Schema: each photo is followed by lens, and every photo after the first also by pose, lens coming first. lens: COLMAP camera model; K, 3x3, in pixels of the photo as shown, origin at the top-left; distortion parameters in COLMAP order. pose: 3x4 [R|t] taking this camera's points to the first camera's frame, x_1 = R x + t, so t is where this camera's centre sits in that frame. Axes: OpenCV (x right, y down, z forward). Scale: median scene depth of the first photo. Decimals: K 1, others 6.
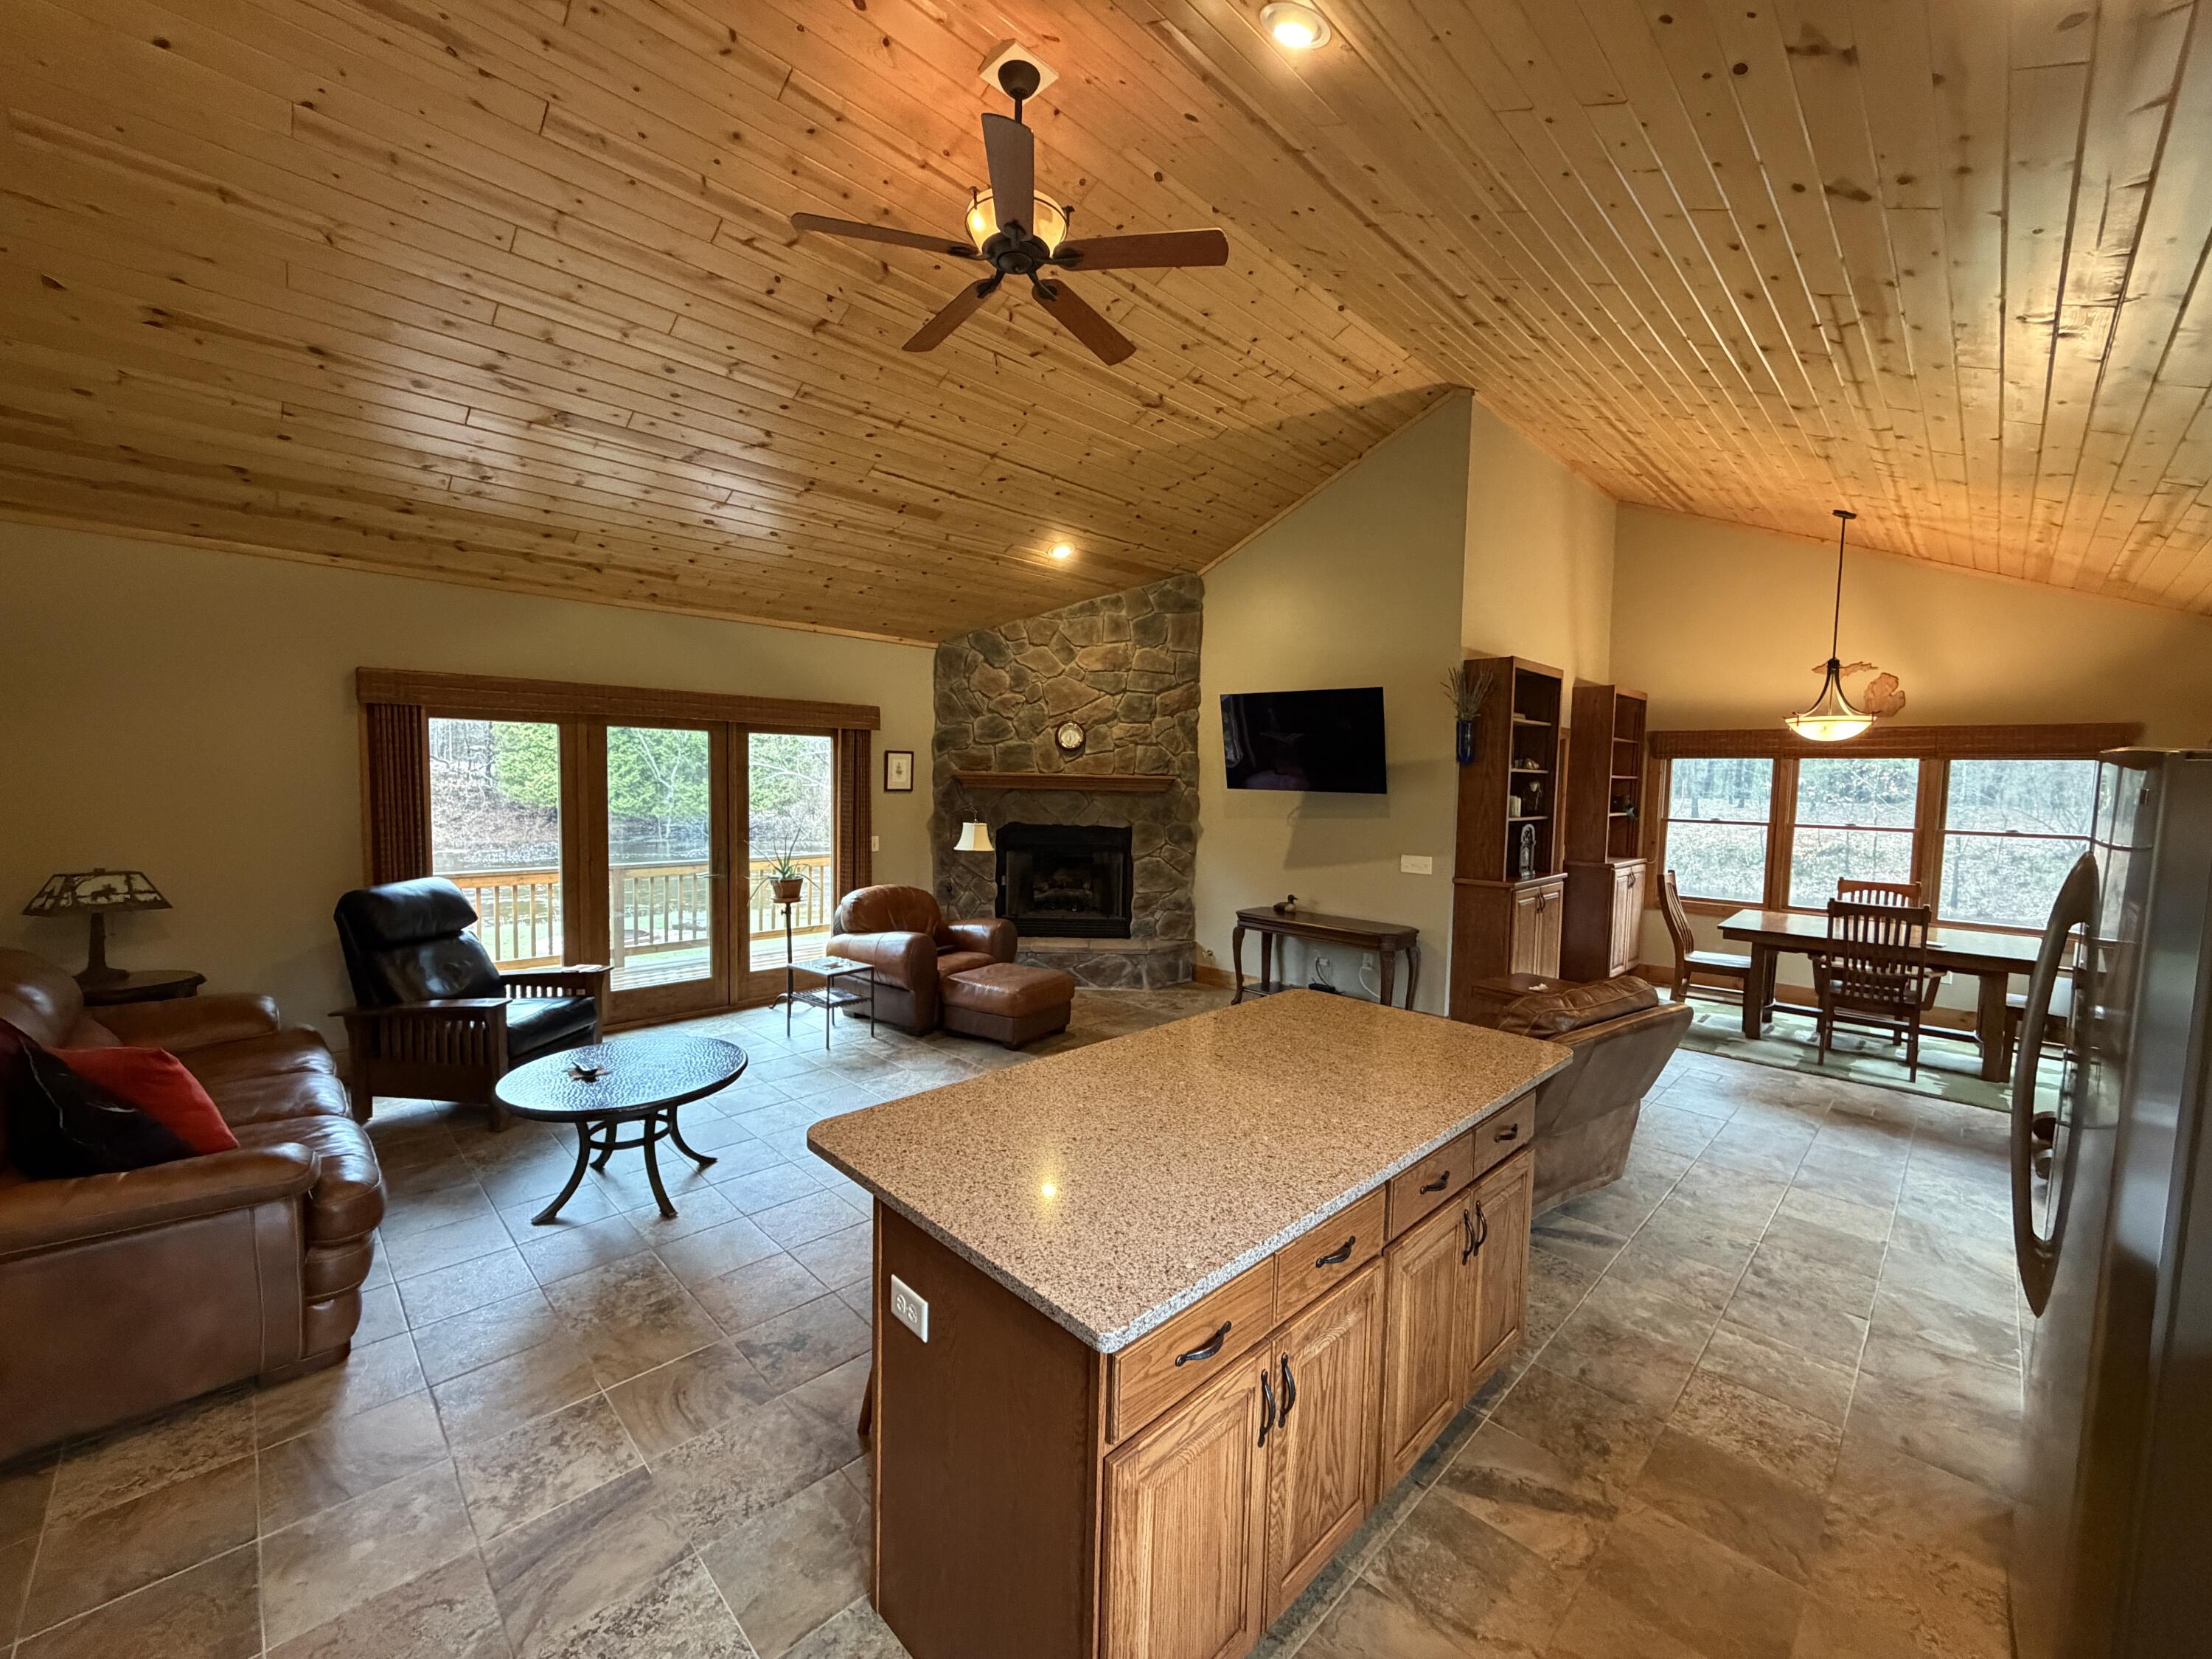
lens RADIAL K [[879.9, 0, 1099.9], [0, 879.9, 833.2], [0, 0, 1]] dist [0.001197, 0.000299]
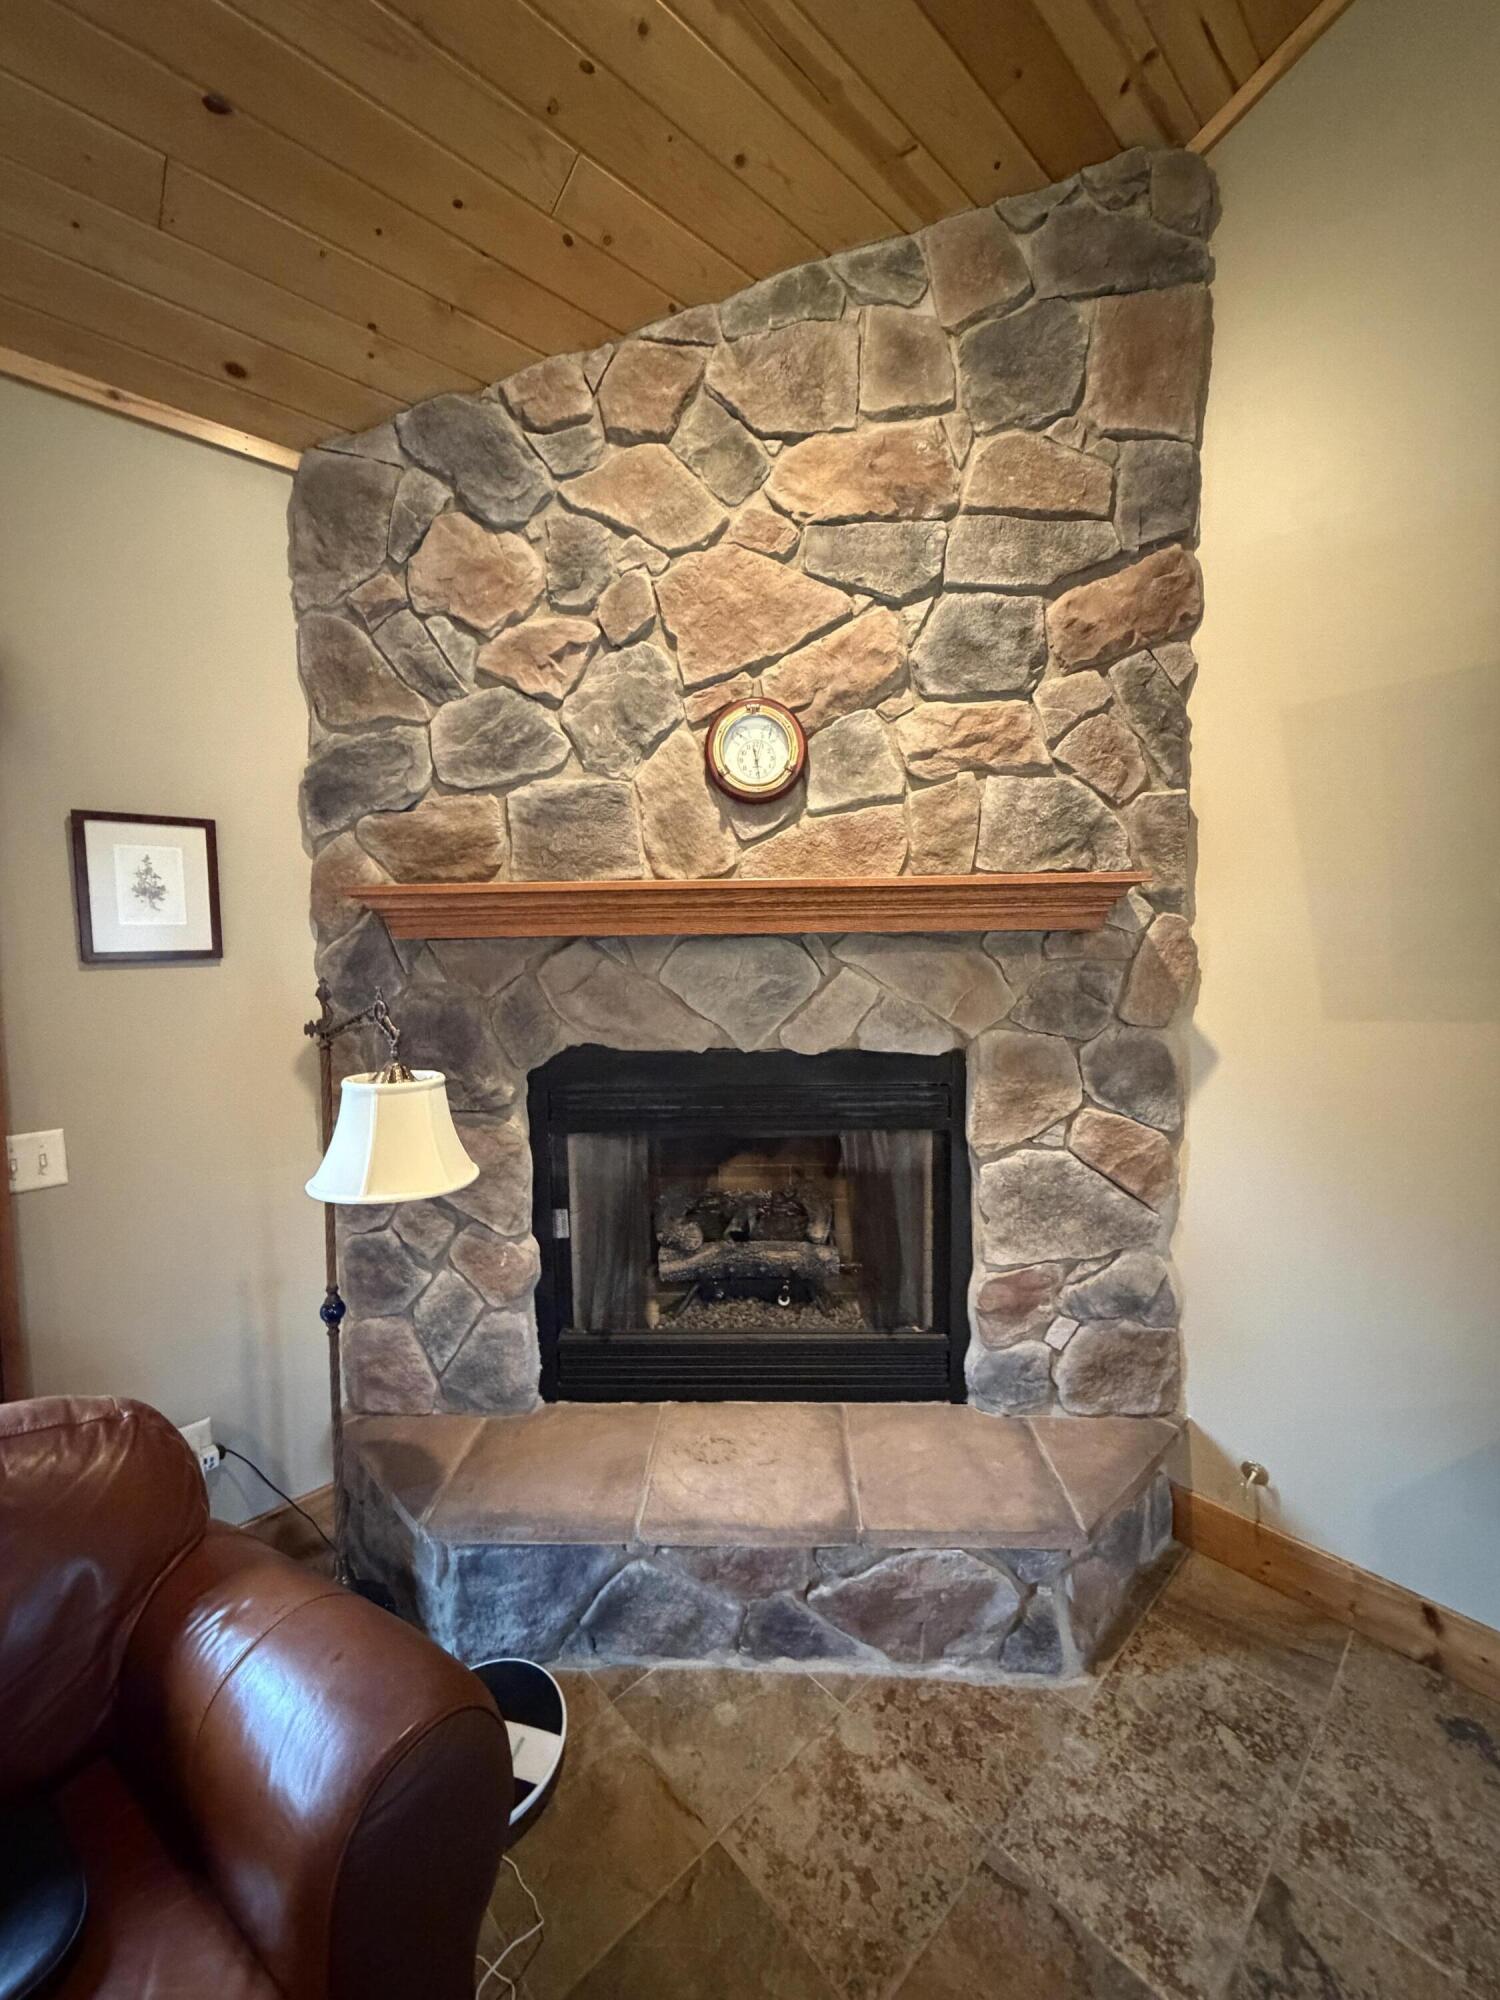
lens RADIAL K [[795.6, 0, 754.4], [0, 795.6, 994.8], [0, 0, 1]] dist [0.001197, 0.000299]
pose [[0.999182, -0.031869, -0.024909, -0.029926], [0.032261, 0.999359, 0.015508, -0.033506], [0.024399, -0.016299, 0.999569, 0.735528]]
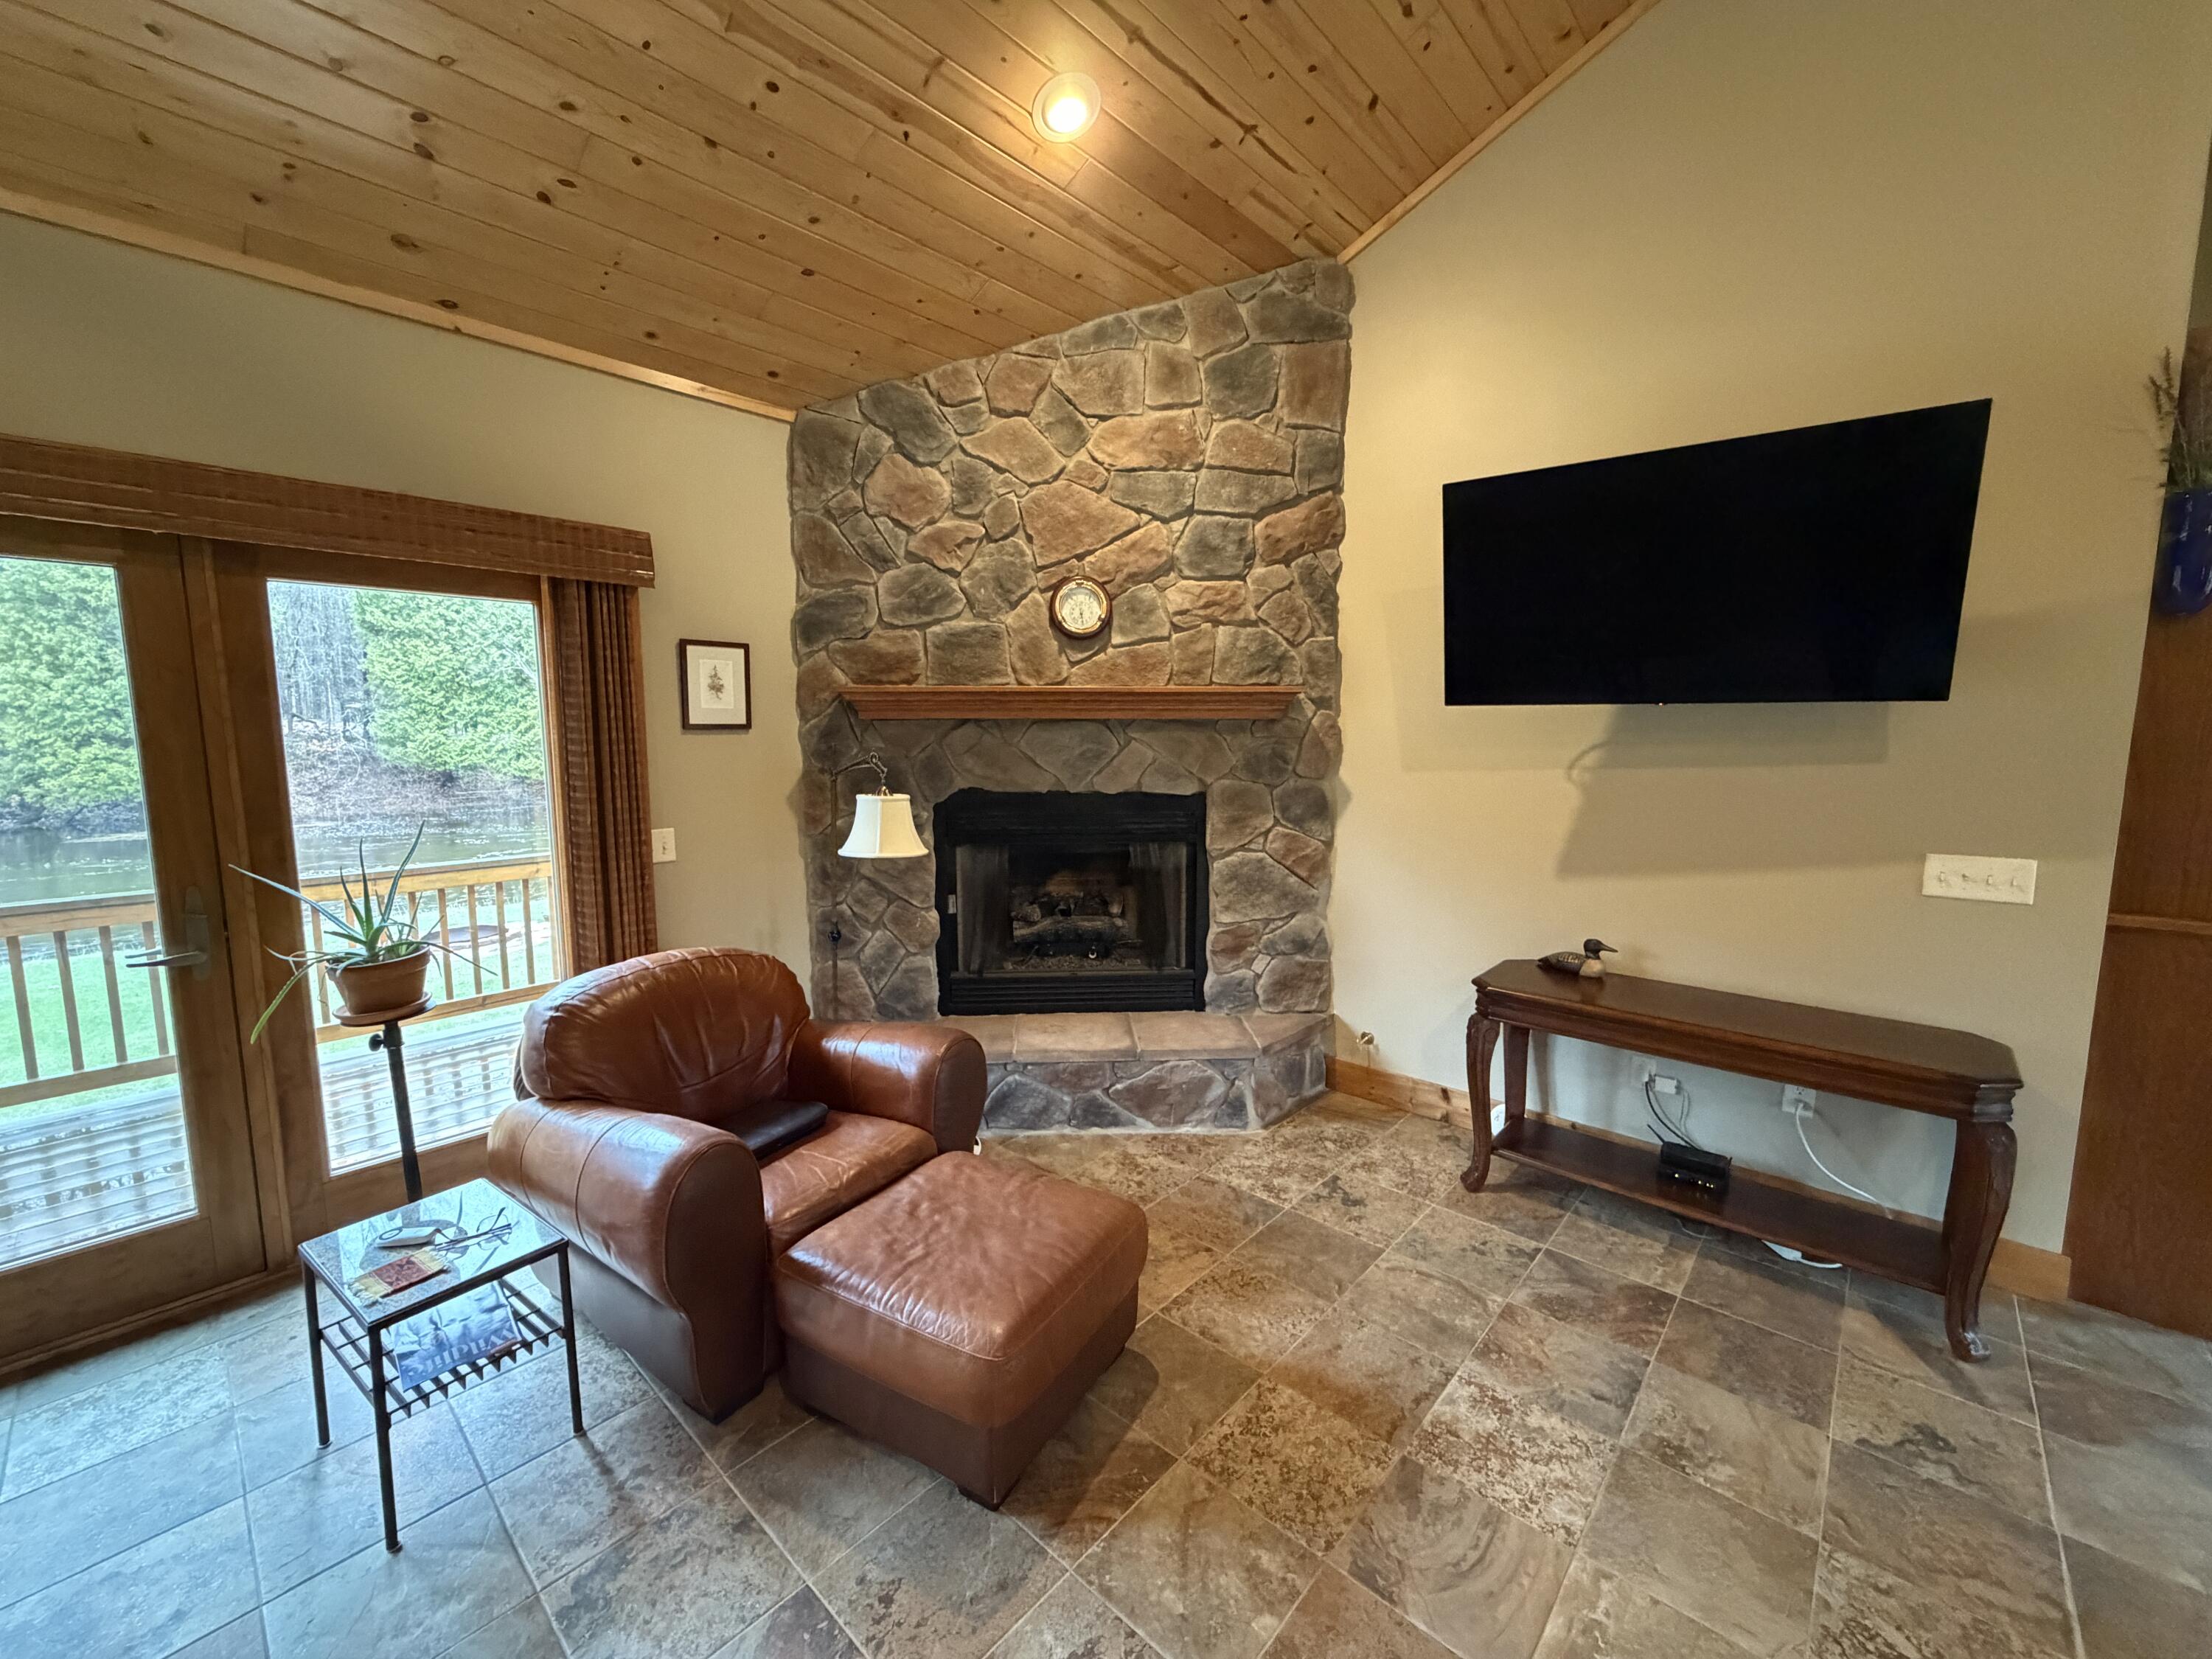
lens RADIAL K [[879.9, 0, 1100.2], [0, 879.9, 831.4], [0, 0, 1]] dist [0.001197, 0.000299]
pose [[0.998303, -0.026515, 0.051839, -0.051186], [0.023603, 0.998152, 0.056001, -0.014635], [-0.053228, -0.054683, 0.997084, 0.511881]]
